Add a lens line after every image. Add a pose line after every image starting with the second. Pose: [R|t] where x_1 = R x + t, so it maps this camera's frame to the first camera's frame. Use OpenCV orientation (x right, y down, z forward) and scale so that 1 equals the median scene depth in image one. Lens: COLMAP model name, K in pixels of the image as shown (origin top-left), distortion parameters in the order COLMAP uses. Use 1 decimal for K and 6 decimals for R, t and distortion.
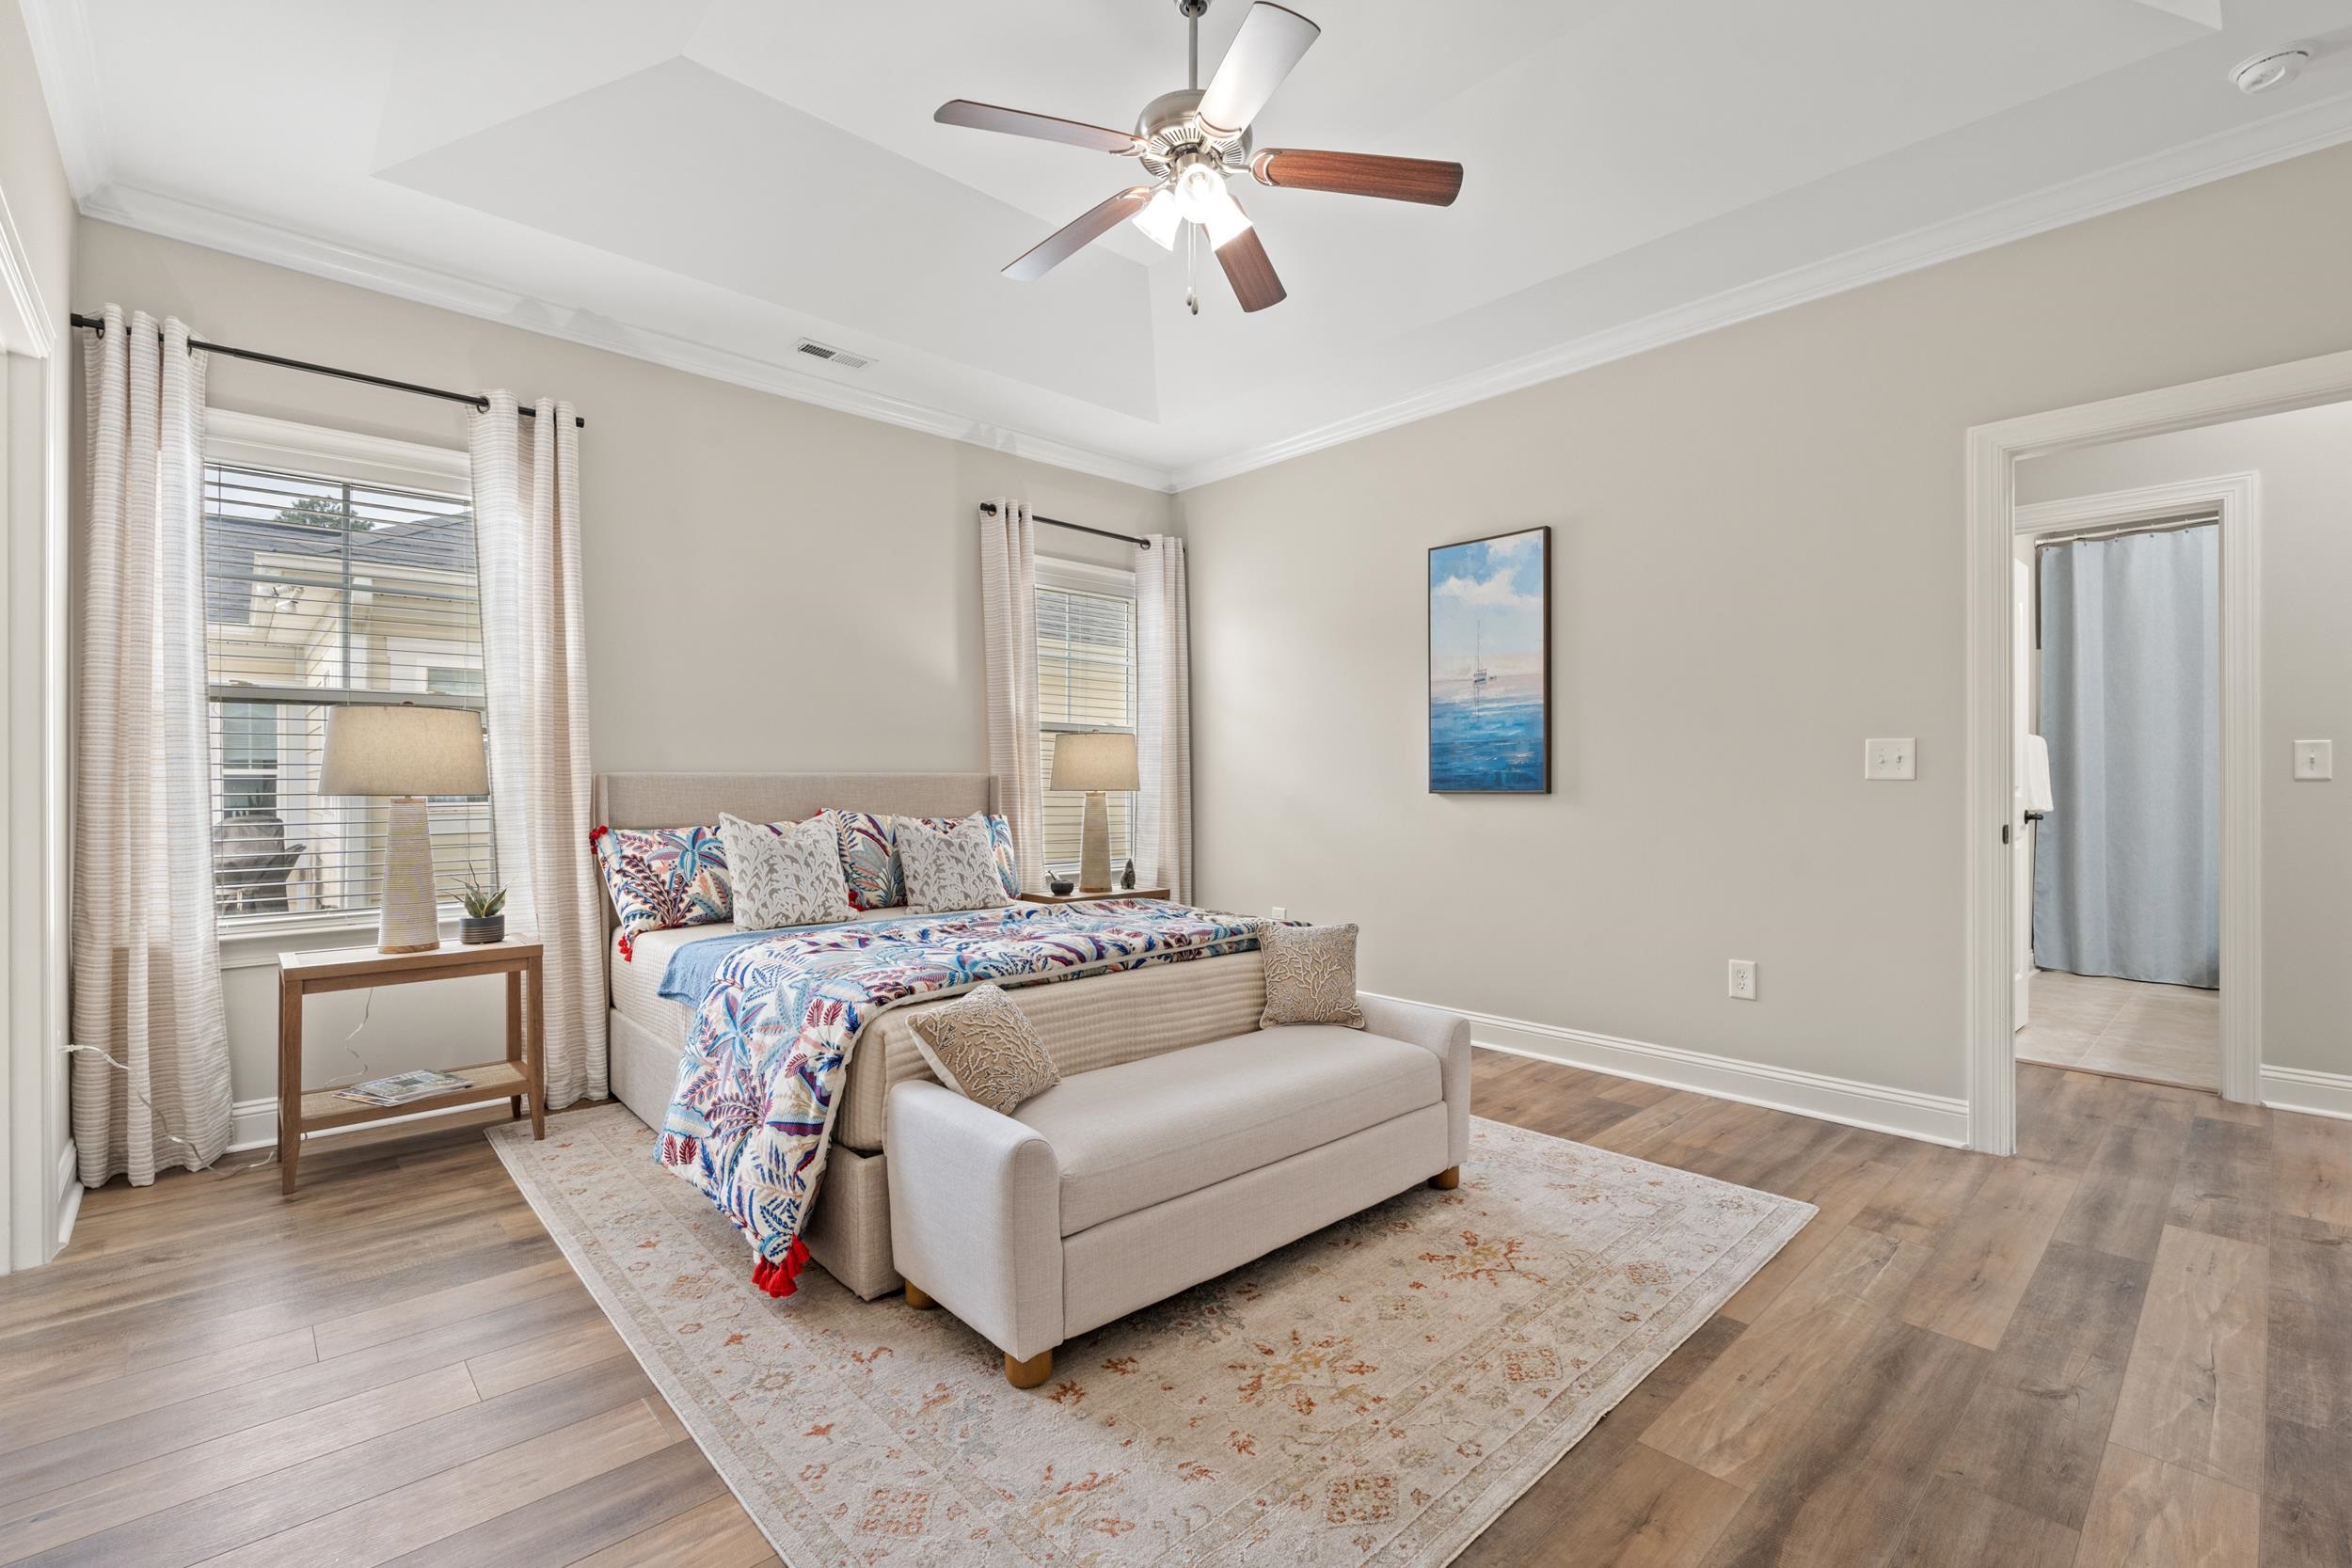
lens RADIAL K [[1042.7, 0, 1191.8], [0, 1042.7, 776.5], [0, 0, 1]] dist [-0.001706, -0.000313]
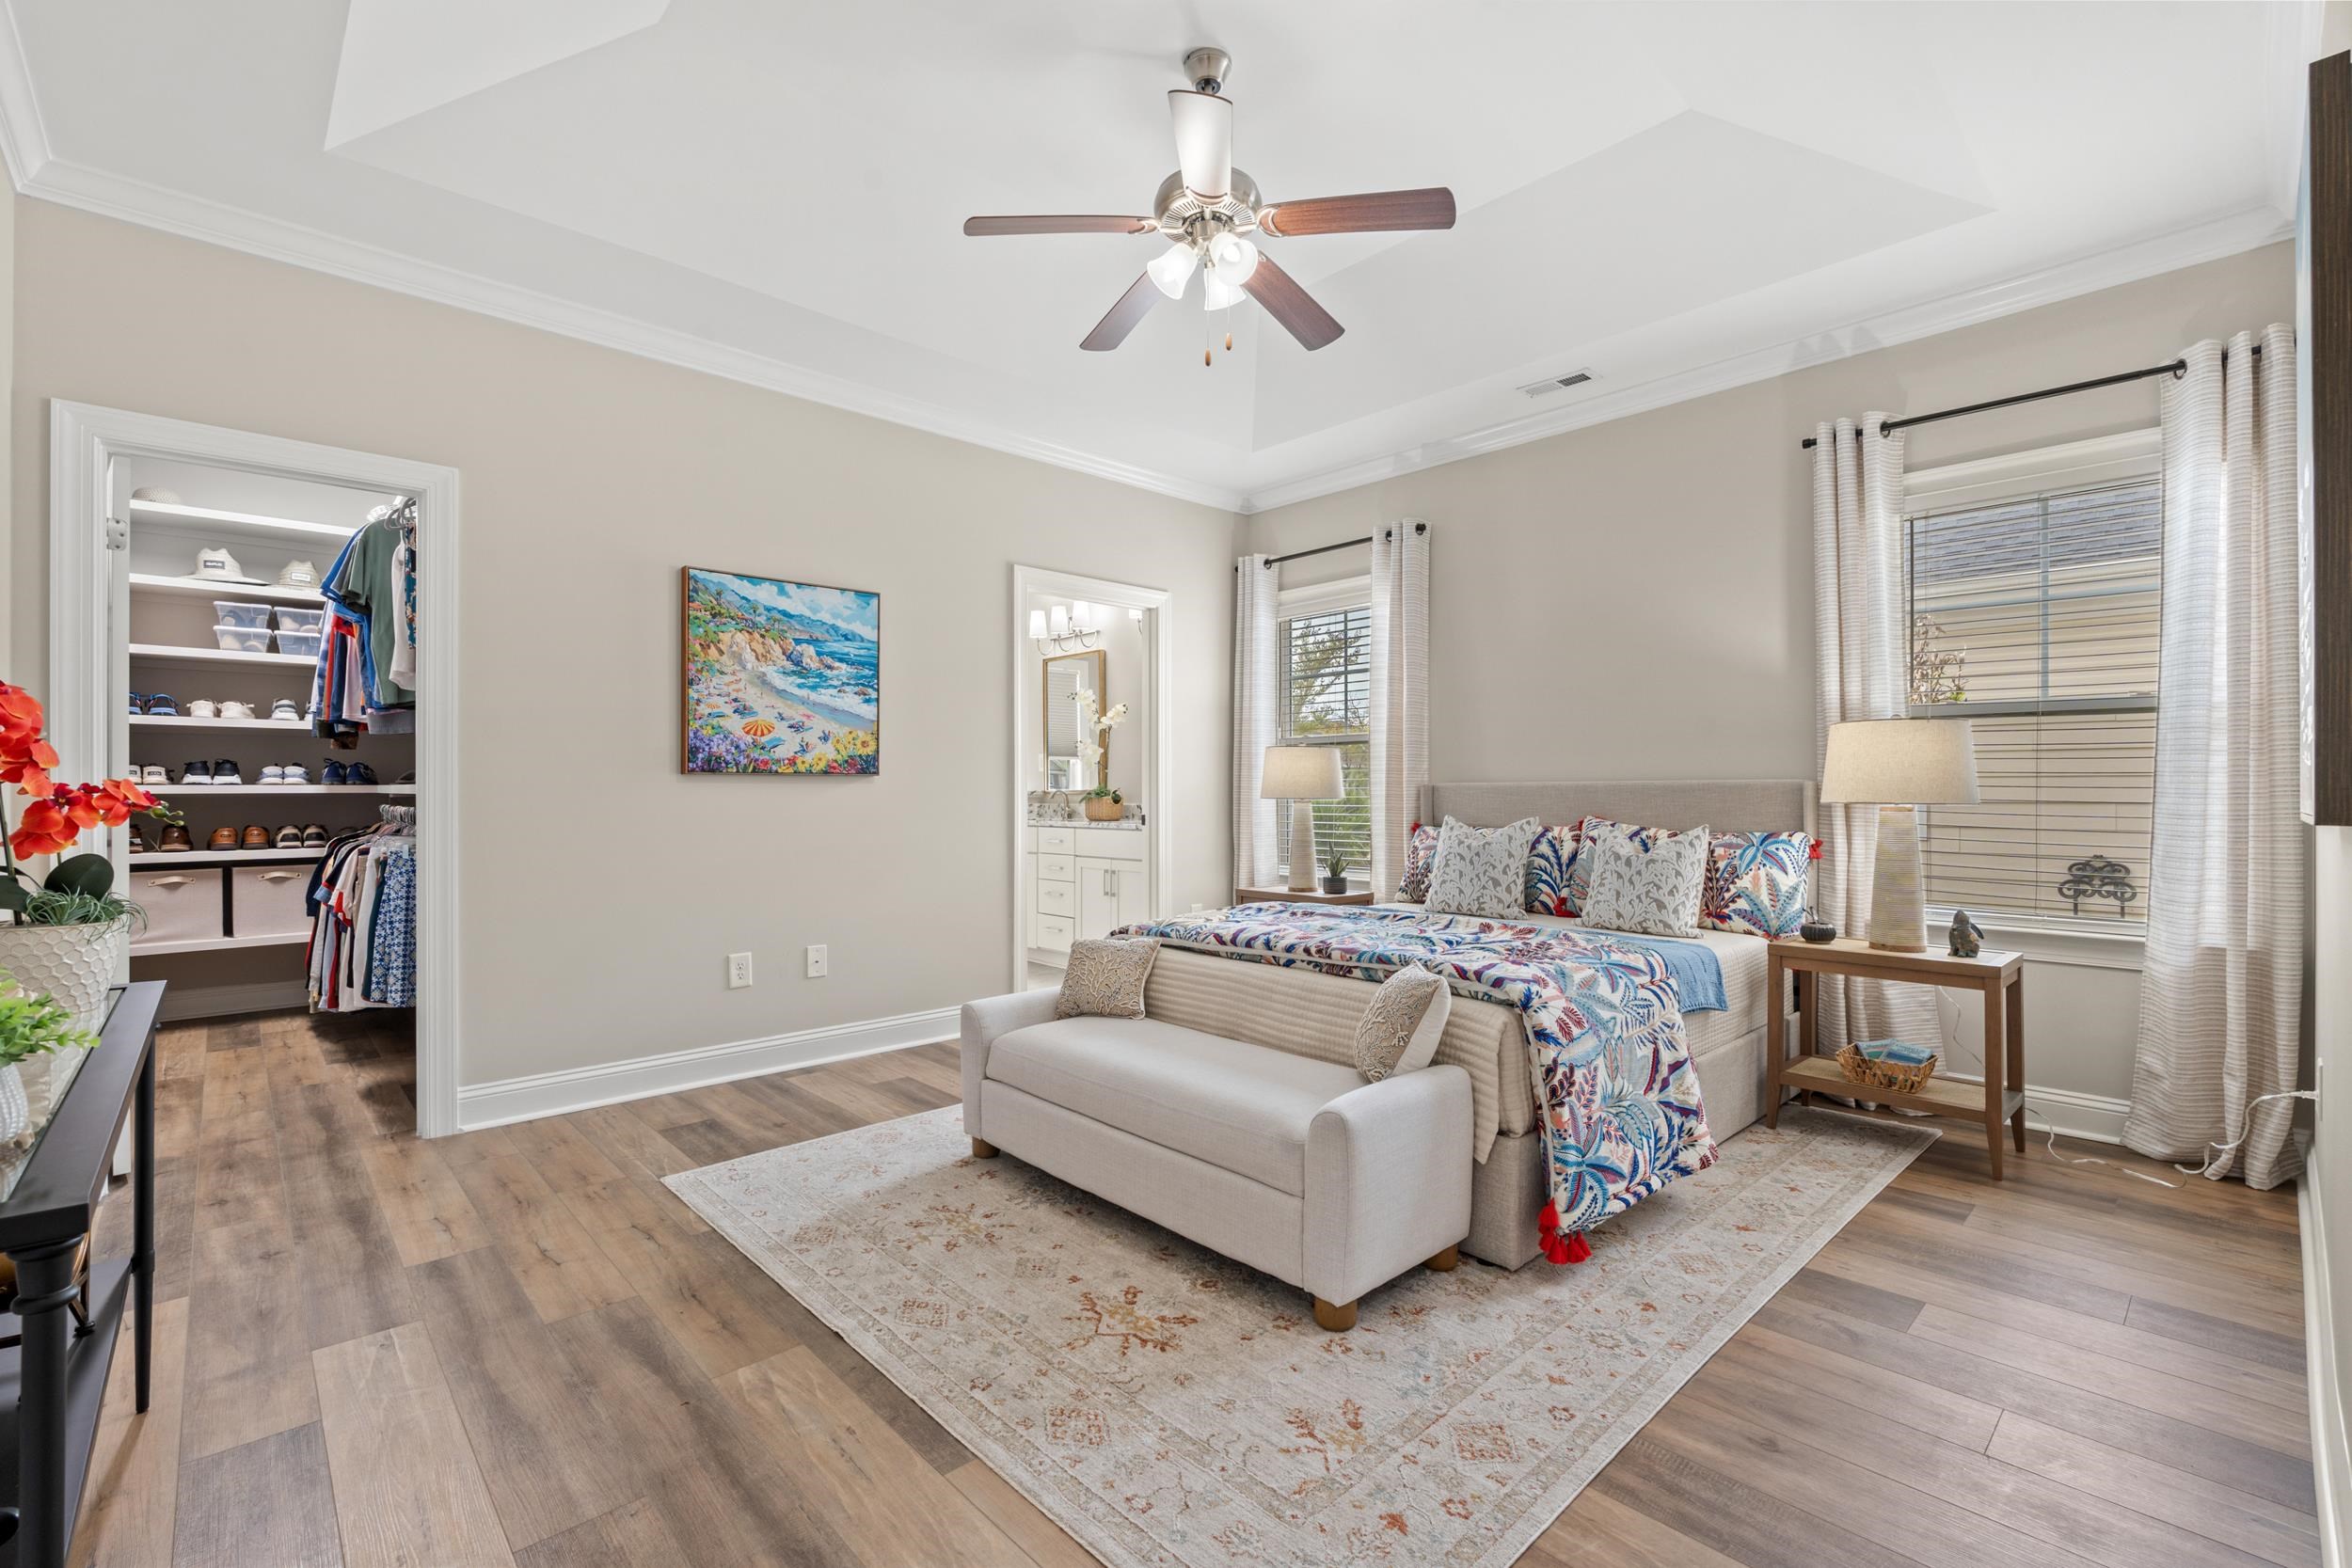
lens RADIAL K [[1035.2, 0, 1176.0], [0, 1035.2, 784.0], [0, 0, 1]] dist [-0.016485, 0.000302]
pose [[-0.015371, -0.007900, -0.999851, 0.939004], [0.005013, 0.999956, -0.007978, 0.006399], [0.999869, -0.005135, -0.015331, 0.850801]]
